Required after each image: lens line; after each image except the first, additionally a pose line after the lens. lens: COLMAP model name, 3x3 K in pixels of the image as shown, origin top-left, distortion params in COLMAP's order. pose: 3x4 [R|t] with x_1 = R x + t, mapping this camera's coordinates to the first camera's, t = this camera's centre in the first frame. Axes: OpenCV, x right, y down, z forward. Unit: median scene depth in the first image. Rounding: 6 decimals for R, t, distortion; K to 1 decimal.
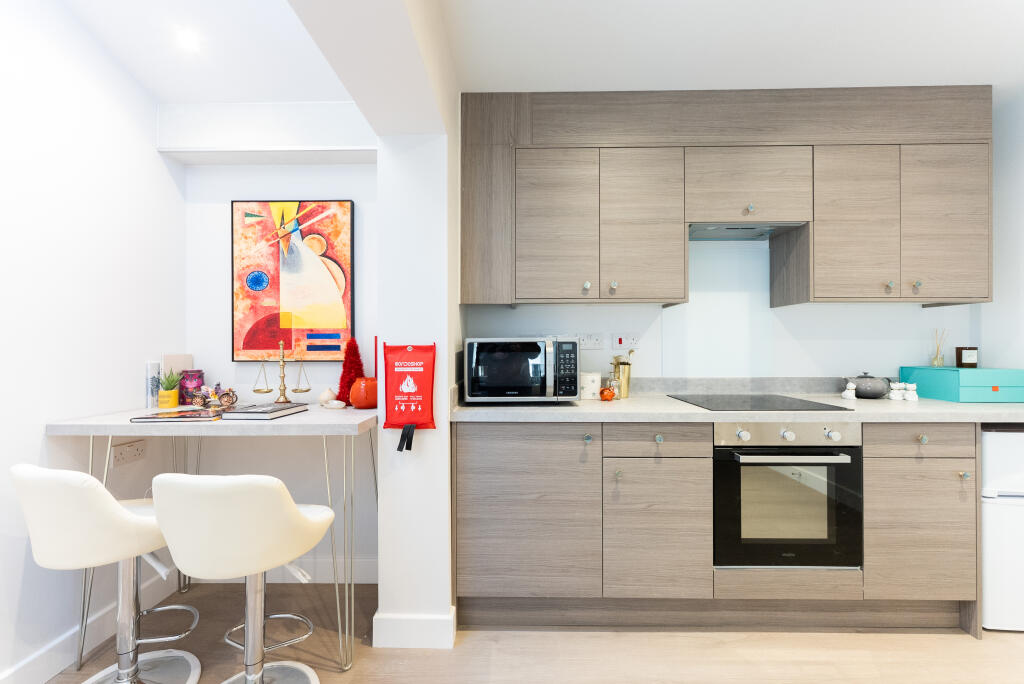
lens RADIAL K [[409.9, 0, 512.0], [0, 409.9, 342.0], [0, 0, 1]] dist [0.000949, -0.000094]
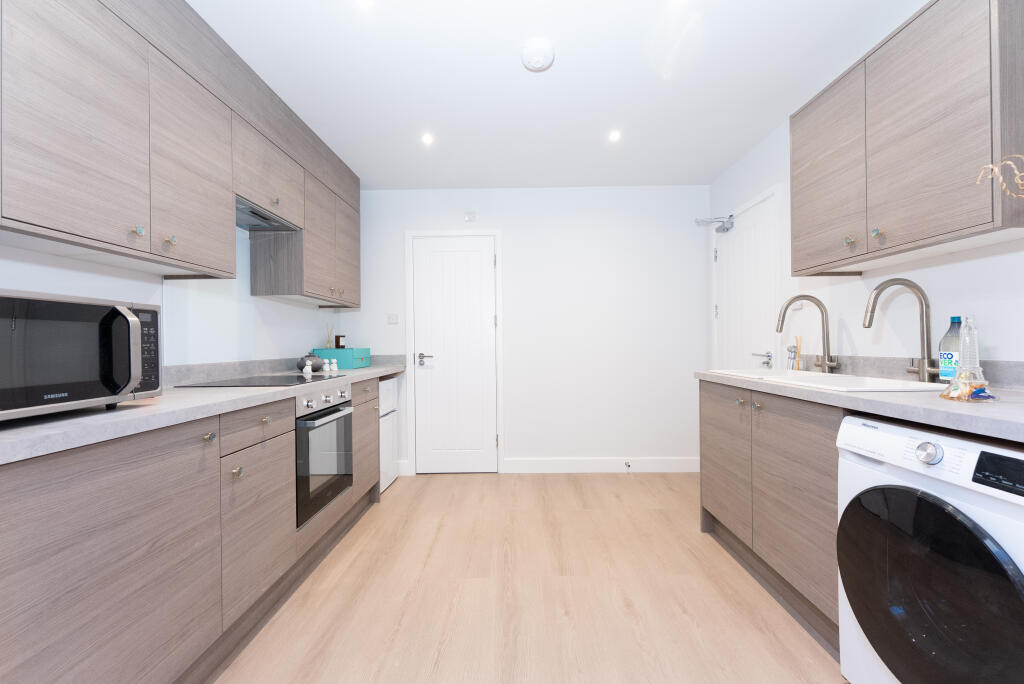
lens RADIAL K [[409.9, 0, 512.0], [0, 409.9, 342.0], [0, 0, 1]] dist [0.000949, -0.000094]
pose [[0.001486, 0.006797, 0.999976, -0.312673], [0.003155, 0.999972, -0.006802, 0.034390], [-0.999994, 0.003165, 0.001464, 0.234464]]
